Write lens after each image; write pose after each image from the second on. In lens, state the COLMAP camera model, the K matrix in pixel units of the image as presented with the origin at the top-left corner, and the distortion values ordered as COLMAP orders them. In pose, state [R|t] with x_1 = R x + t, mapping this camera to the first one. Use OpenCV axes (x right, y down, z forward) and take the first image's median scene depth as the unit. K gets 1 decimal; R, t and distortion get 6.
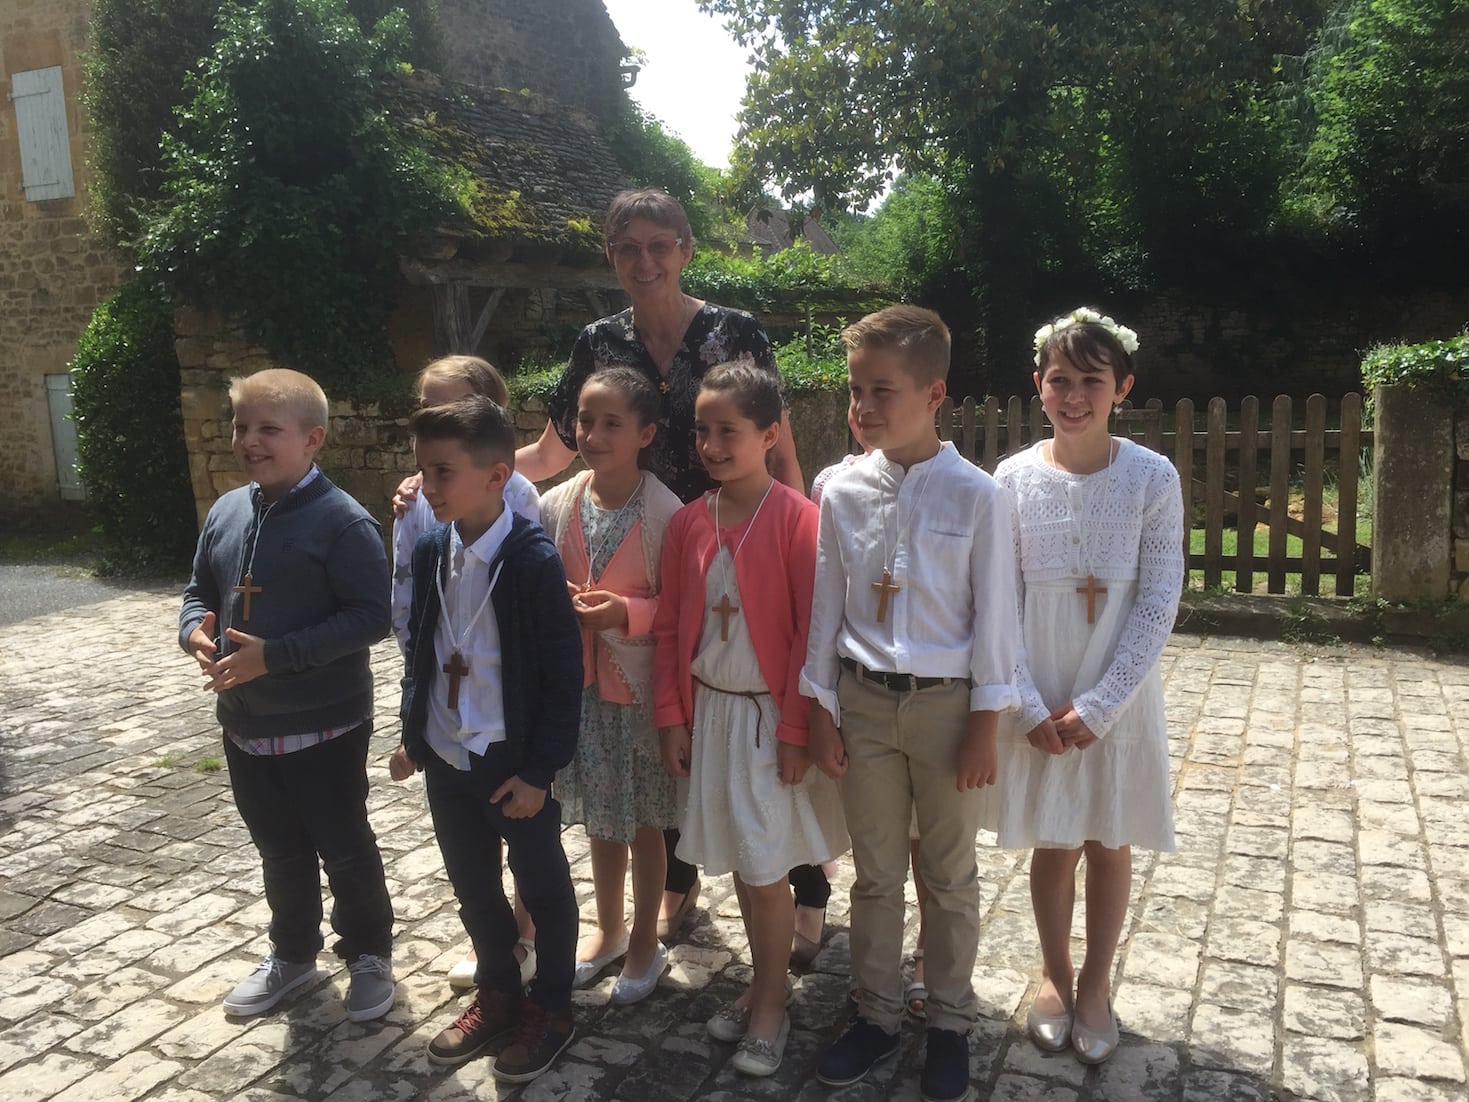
lens RADIAL K [[1241.3, 0, 734.5], [0, 1241.3, 551.0], [0, 0, 1]] dist [0.089638, -0.117254]
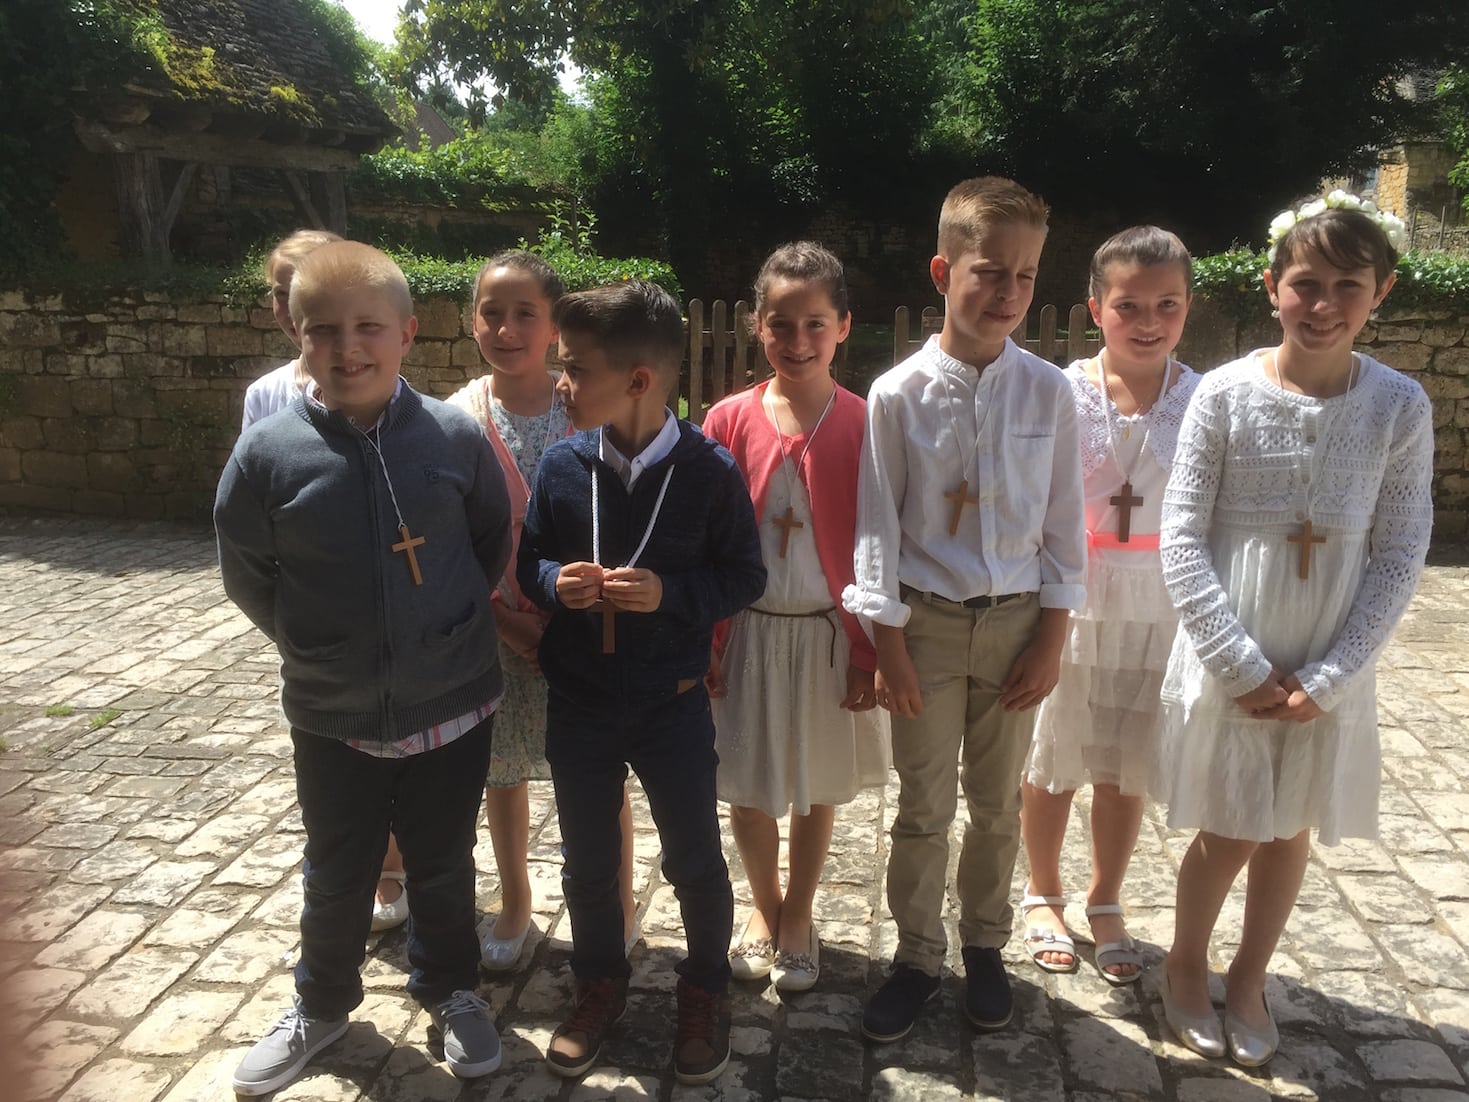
lens RADIAL K [[1241.3, 0, 734.5], [0, 1241.3, 551.0], [0, 0, 1]] dist [0.089638, -0.117254]
pose [[0.956842, -0.040149, 0.287823, -0.101532], [0.019476, 0.997043, 0.074332, -0.002178], [-0.289956, -0.065518, 0.954795, 0.055940]]
